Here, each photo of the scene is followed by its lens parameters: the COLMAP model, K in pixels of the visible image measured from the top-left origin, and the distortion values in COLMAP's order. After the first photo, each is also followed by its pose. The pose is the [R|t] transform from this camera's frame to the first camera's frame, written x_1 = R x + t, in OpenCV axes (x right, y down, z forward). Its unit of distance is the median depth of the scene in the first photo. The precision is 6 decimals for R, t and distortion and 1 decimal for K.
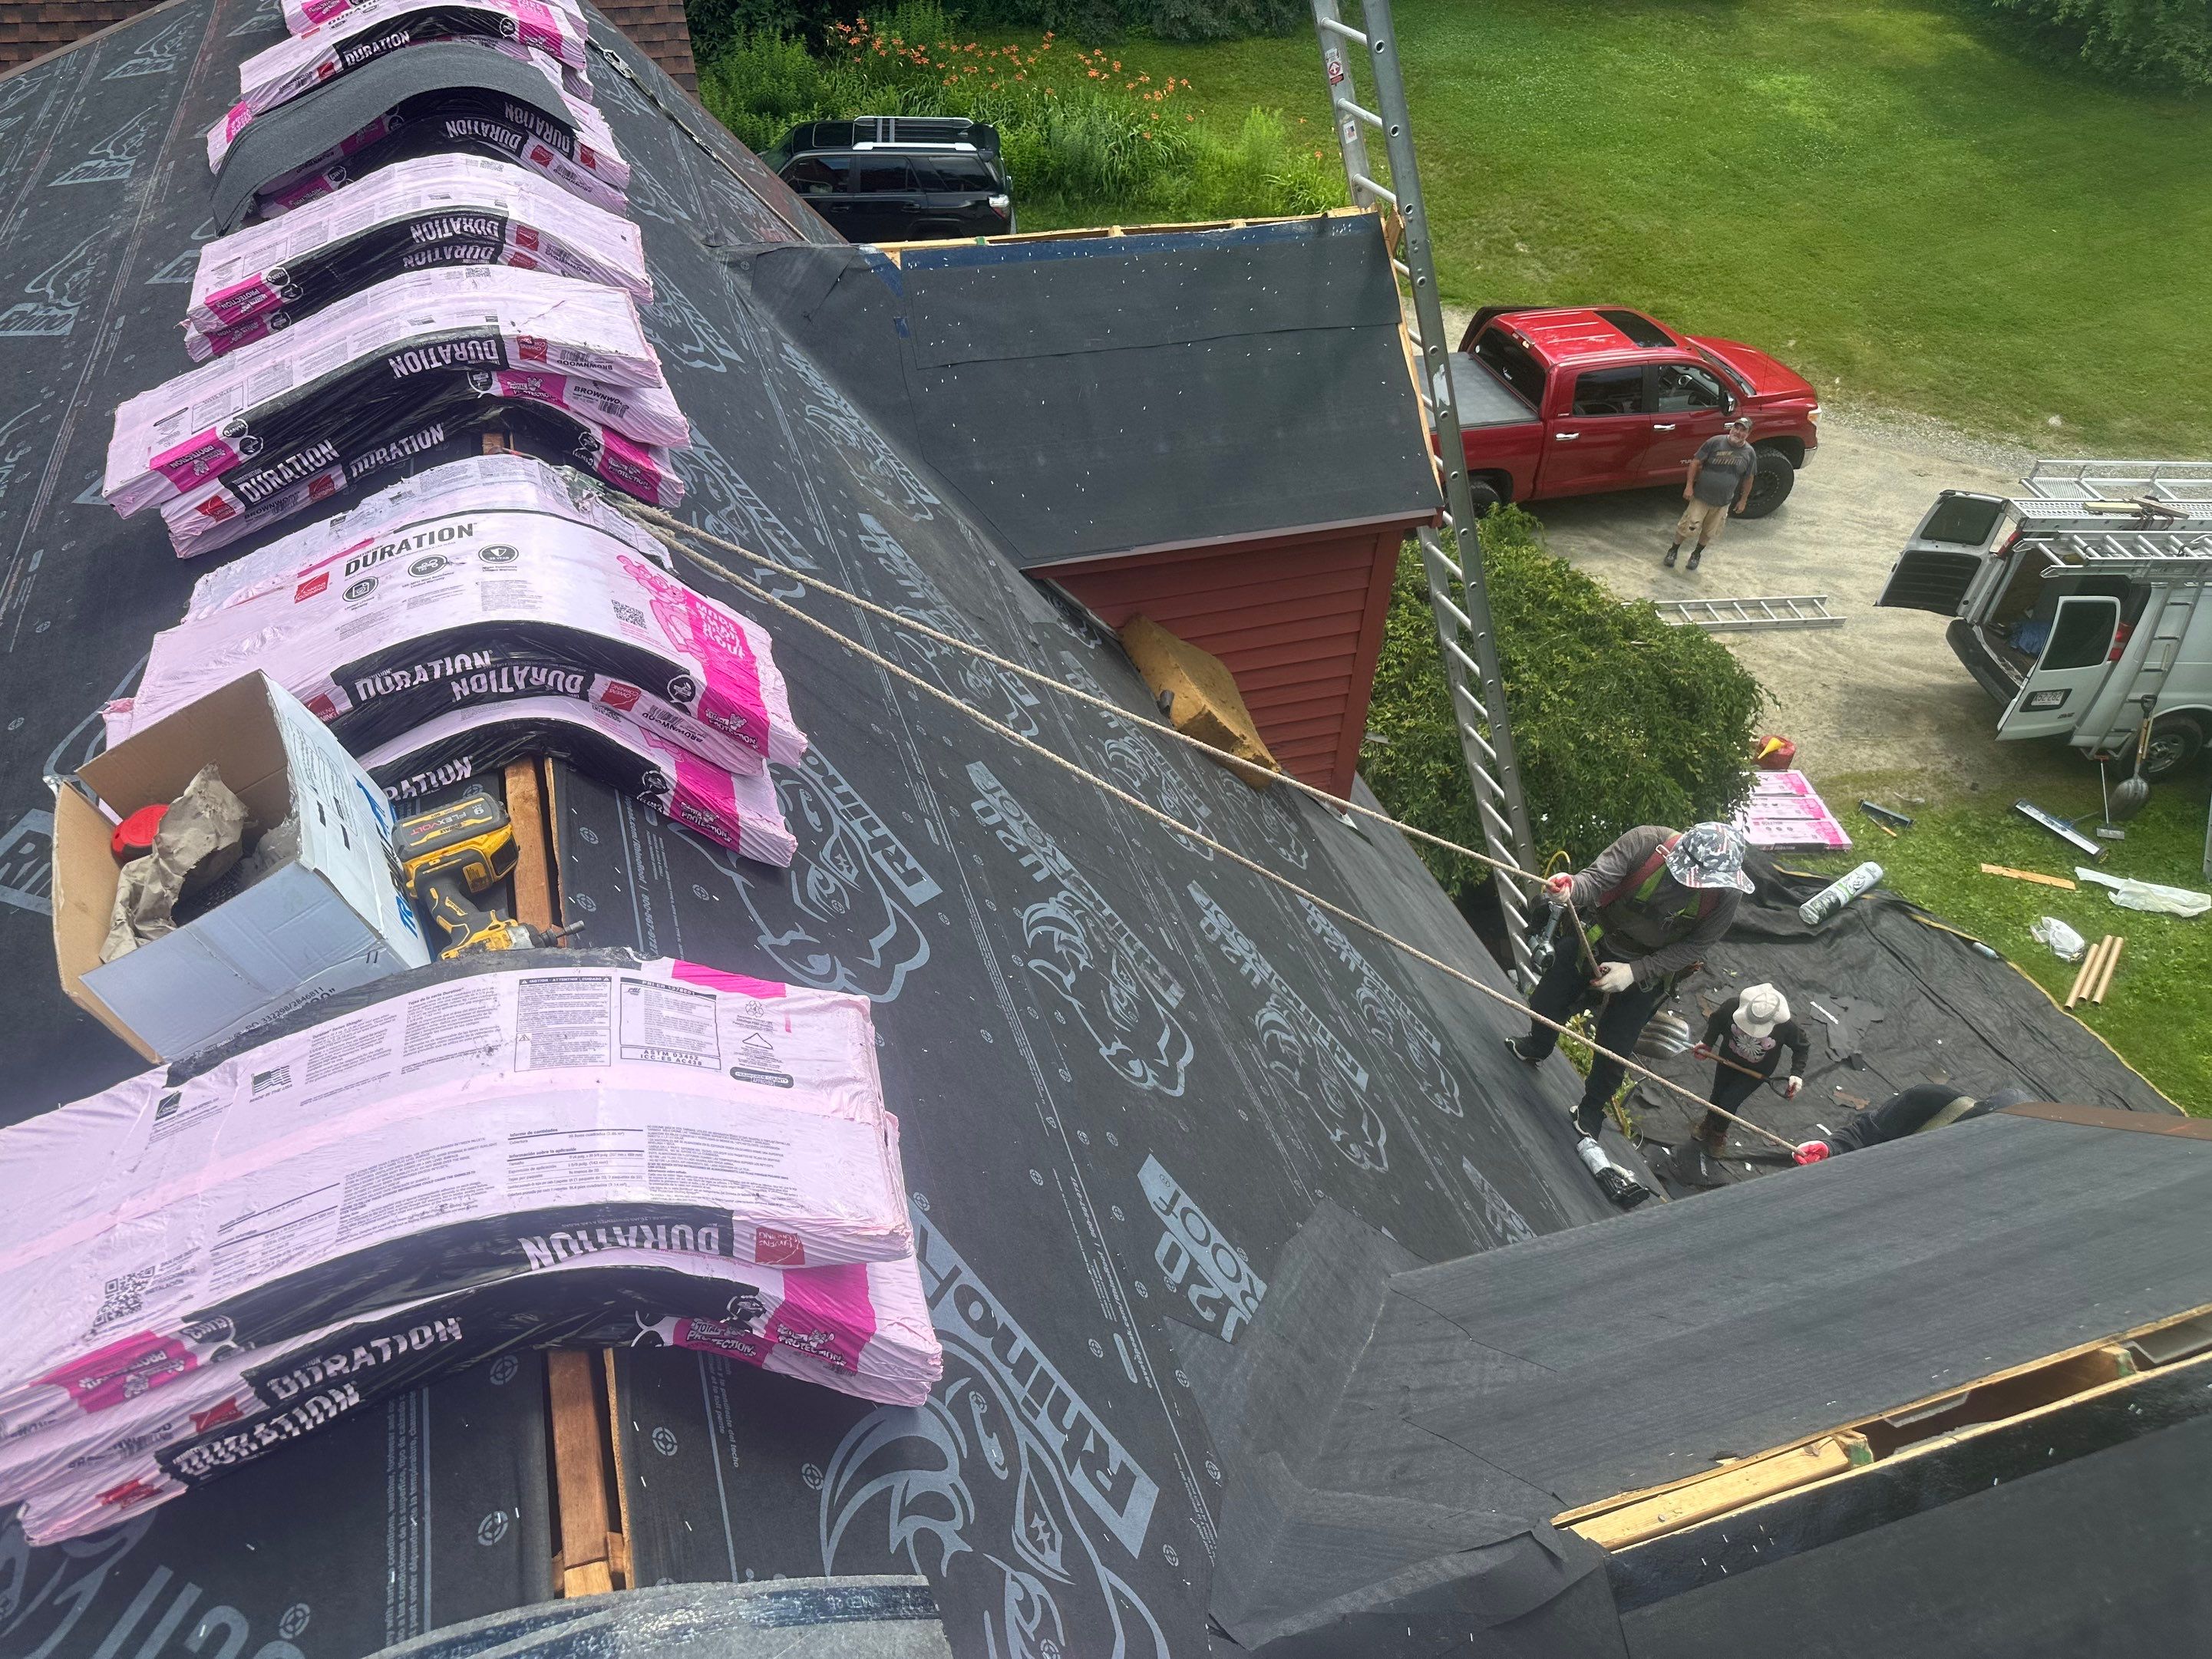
lens RADIAL K [[1568.9, 0, 1144.7], [0, 1568.9, 805.7], [0, 0, 1]] dist [0.065639, -0.082447]
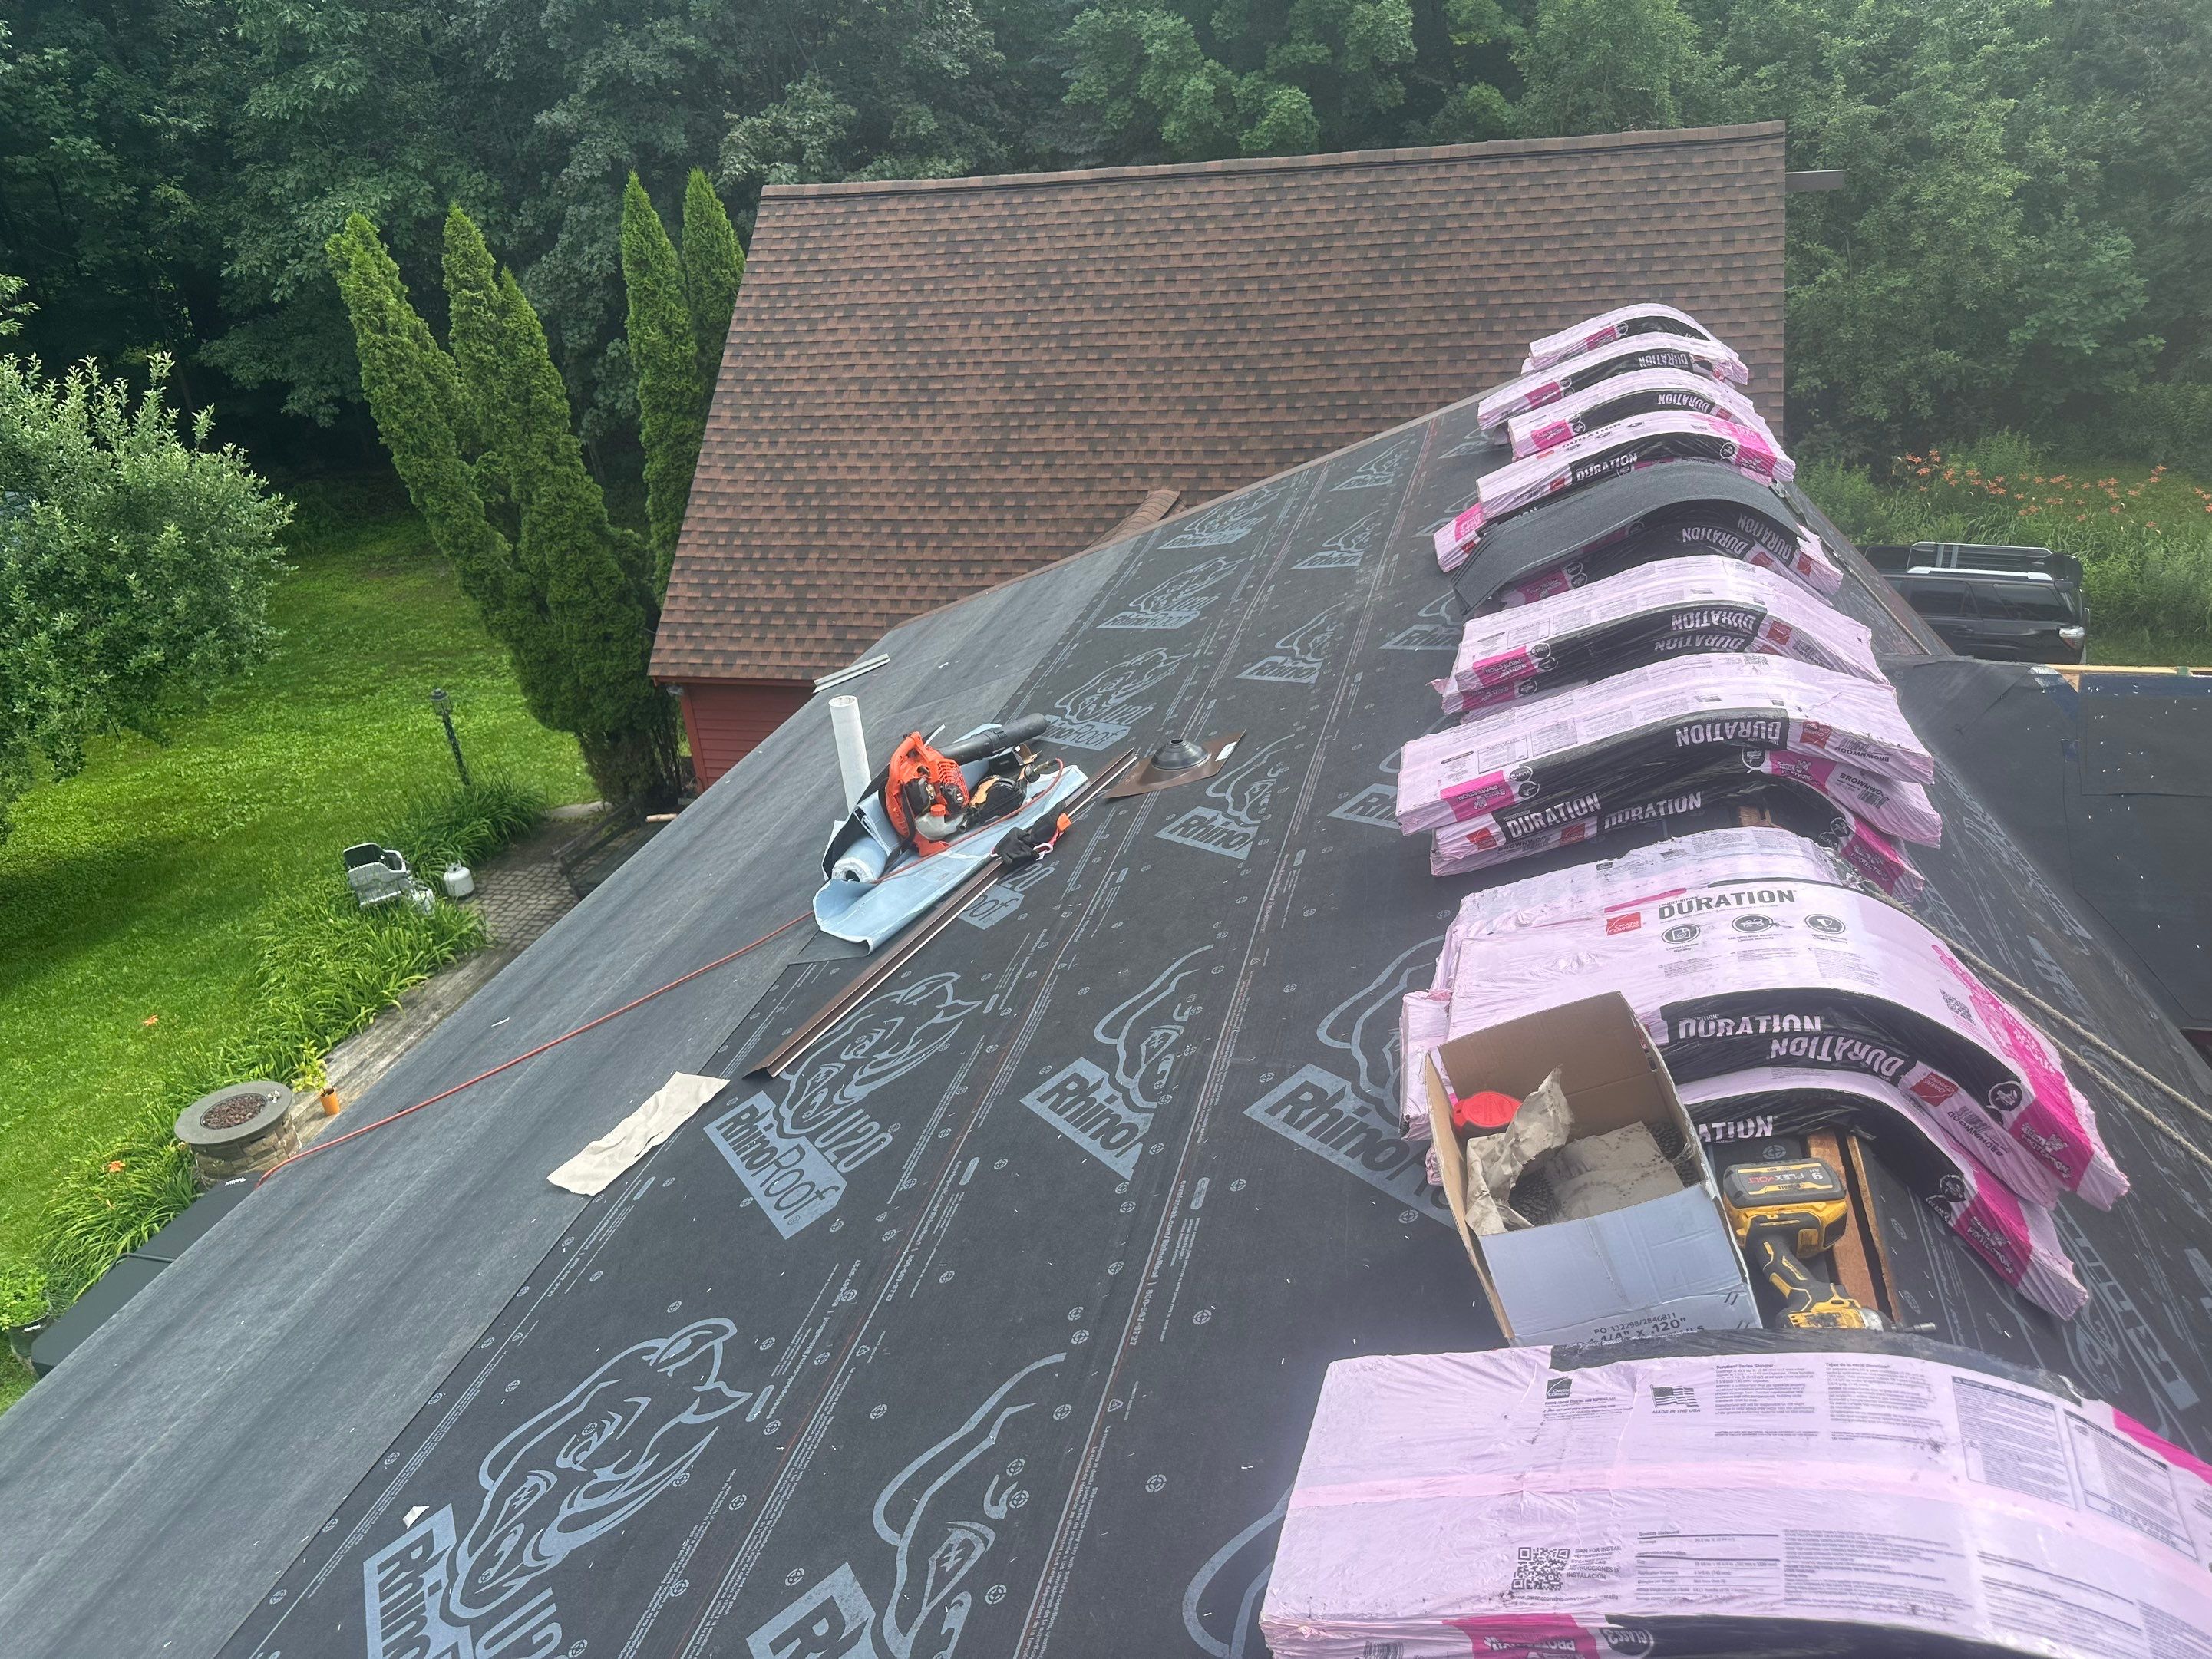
lens RADIAL K [[1568.9, 0, 1129.0], [0, 1568.9, 838.8], [0, 0, 1]] dist [0.065639, -0.082447]
pose [[0.829386, 0.140924, -0.540610, -0.183805], [-0.255843, 0.956040, -0.143290, 0.035831], [0.496652, 0.257154, 0.828981, -0.049876]]
